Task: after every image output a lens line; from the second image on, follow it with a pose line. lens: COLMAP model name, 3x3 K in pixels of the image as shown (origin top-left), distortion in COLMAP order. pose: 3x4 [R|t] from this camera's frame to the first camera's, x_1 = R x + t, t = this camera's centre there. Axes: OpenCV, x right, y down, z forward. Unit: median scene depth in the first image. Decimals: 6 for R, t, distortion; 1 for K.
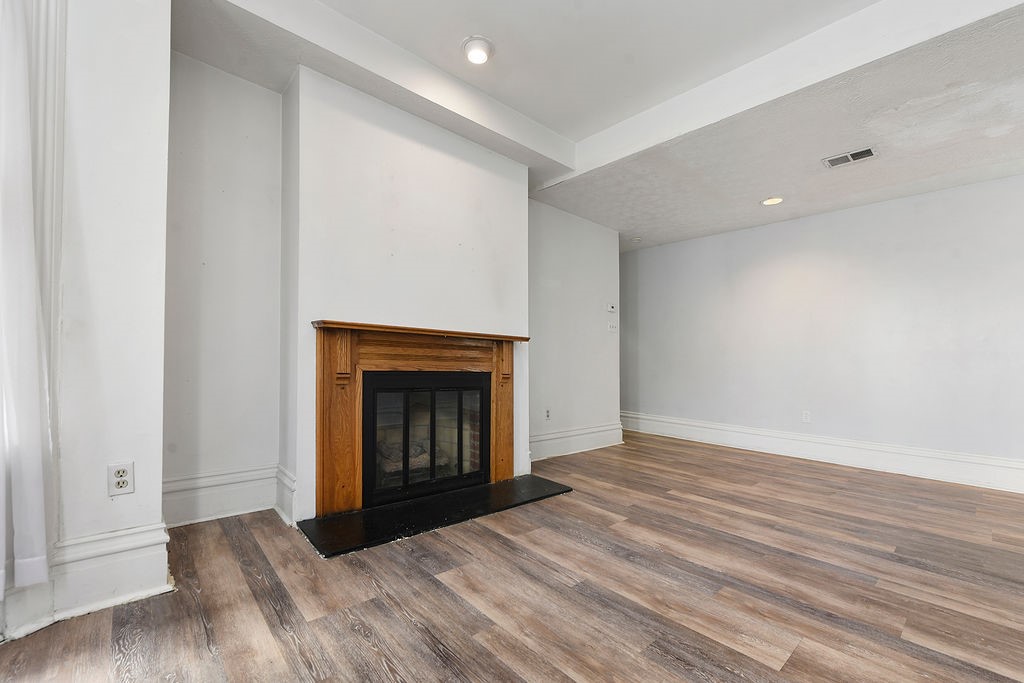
lens RADIAL K [[421.5, 0, 495.3], [0, 421.5, 343.1], [0, 0, 1]] dist [-0.015730, -0.000011]
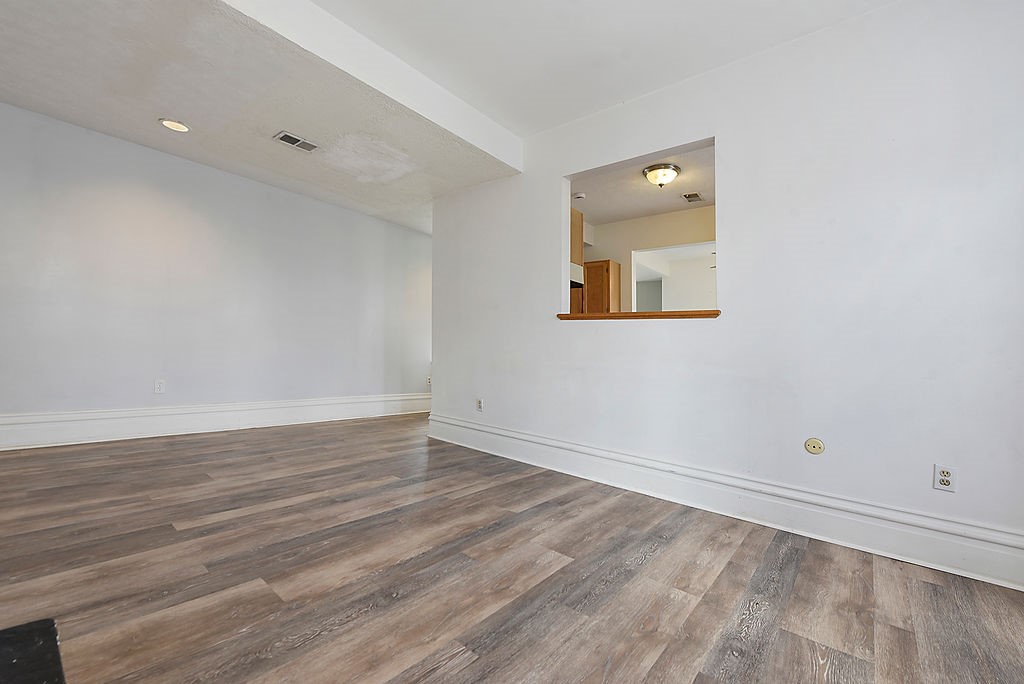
lens RADIAL K [[425.7, 0, 517.5], [0, 425.7, 353.6], [0, 0, 1]] dist [-0.001549, -0.000600]
pose [[-0.167183, -0.044615, 0.984916, -0.356966], [-0.100790, 0.994515, 0.027942, 0.023057], [-0.980761, -0.094598, -0.170763, 0.745825]]
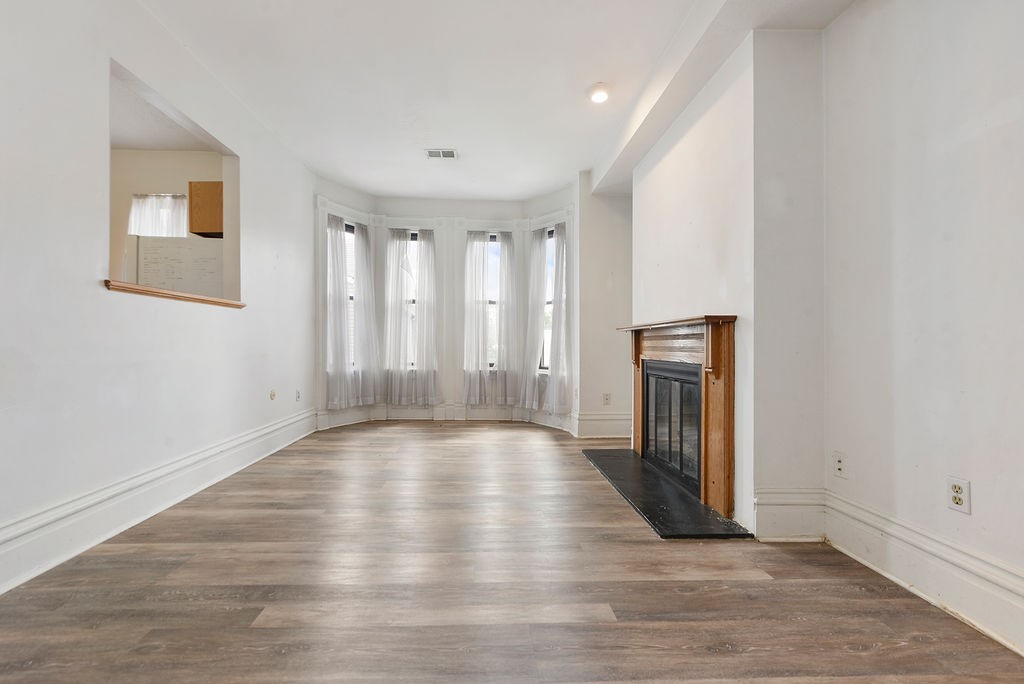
lens RADIAL K [[438.2, 0, 495.2], [0, 438.2, 352.4], [0, 0, 1]] dist [0.000814, -0.000399]
pose [[-0.626606, -0.022840, -0.779001, 1.071787], [0.004145, 0.999459, -0.032638, 0.085850], [0.779325, -0.023680, -0.626172, 1.454887]]
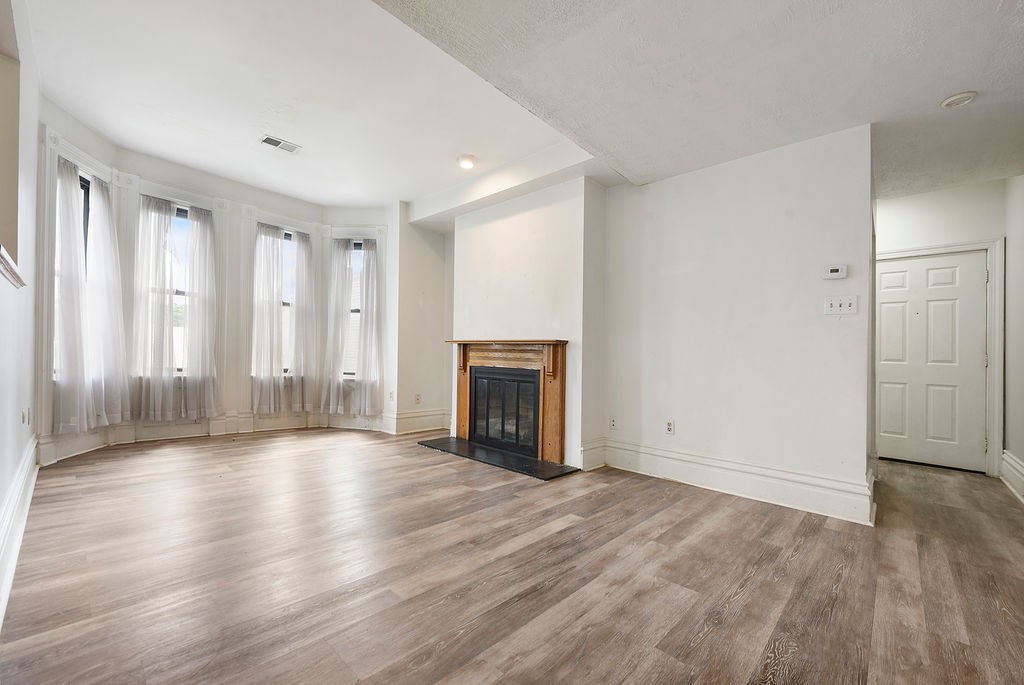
lens RADIAL K [[425.7, 0, 517.5], [0, 425.7, 354.1], [0, 0, 1]] dist [-0.001549, -0.000600]
pose [[0.116924, -0.035216, -0.992516, 1.478189], [0.007608, 0.999374, -0.034563, 0.077801], [0.993112, -0.003510, 0.117118, 0.942594]]
